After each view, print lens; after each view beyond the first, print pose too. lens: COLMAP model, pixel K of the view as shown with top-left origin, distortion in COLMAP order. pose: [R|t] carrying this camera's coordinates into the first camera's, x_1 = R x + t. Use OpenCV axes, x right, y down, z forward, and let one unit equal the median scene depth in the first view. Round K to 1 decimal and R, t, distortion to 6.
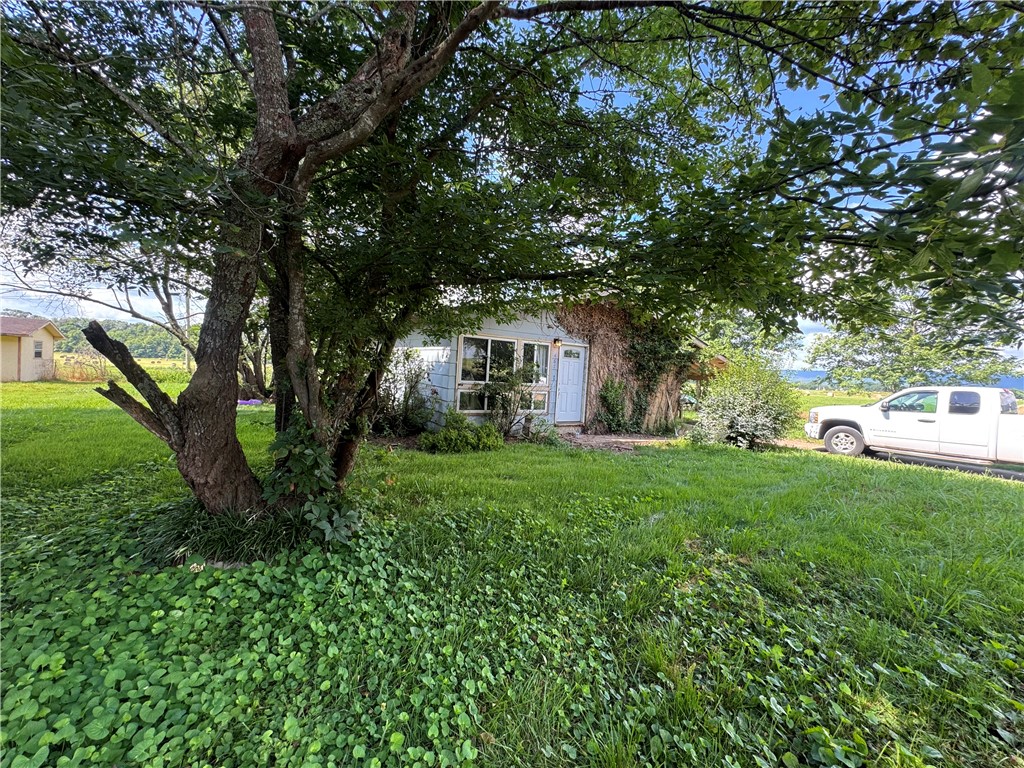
lens RADIAL K [[410.6, 0, 512.3], [0, 410.6, 382.4], [0, 0, 1]] dist [0.001182, 0.000005]
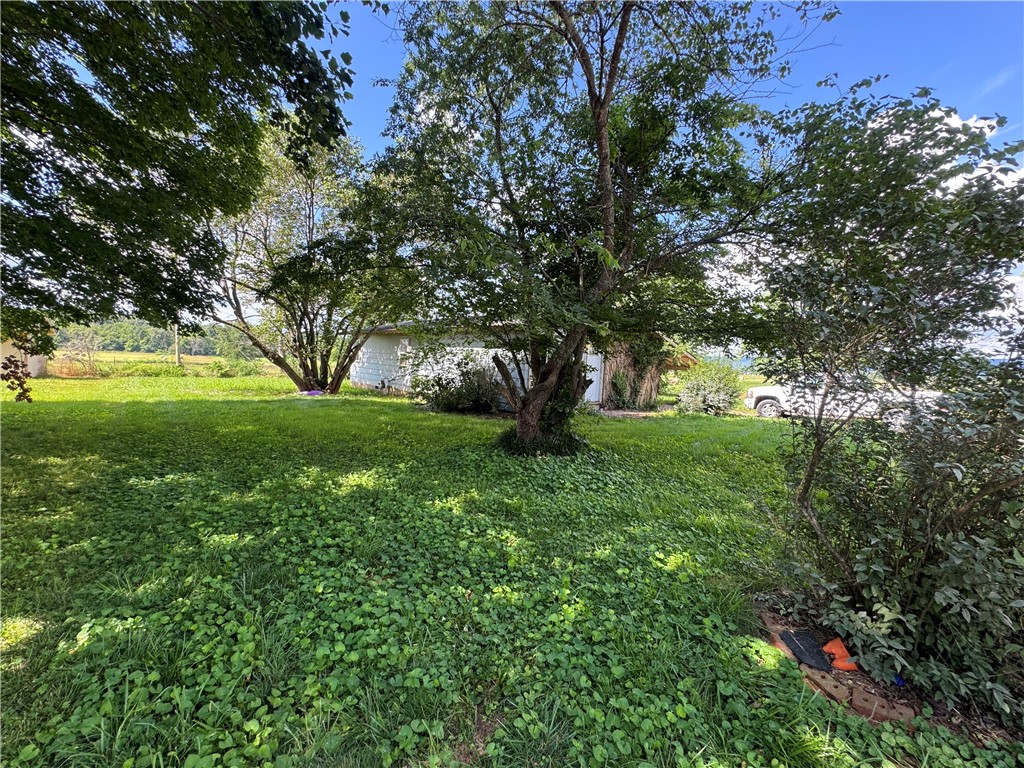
lens RADIAL K [[410.6, 0, 511.7], [0, 410.6, 385.0], [0, 0, 1]] dist [0.001182, 0.000005]
pose [[0.988388, -0.018354, 0.150839, -0.328373], [0.012445, 0.999121, 0.040029, -0.018674], [-0.151441, -0.037687, 0.987748, -0.322190]]
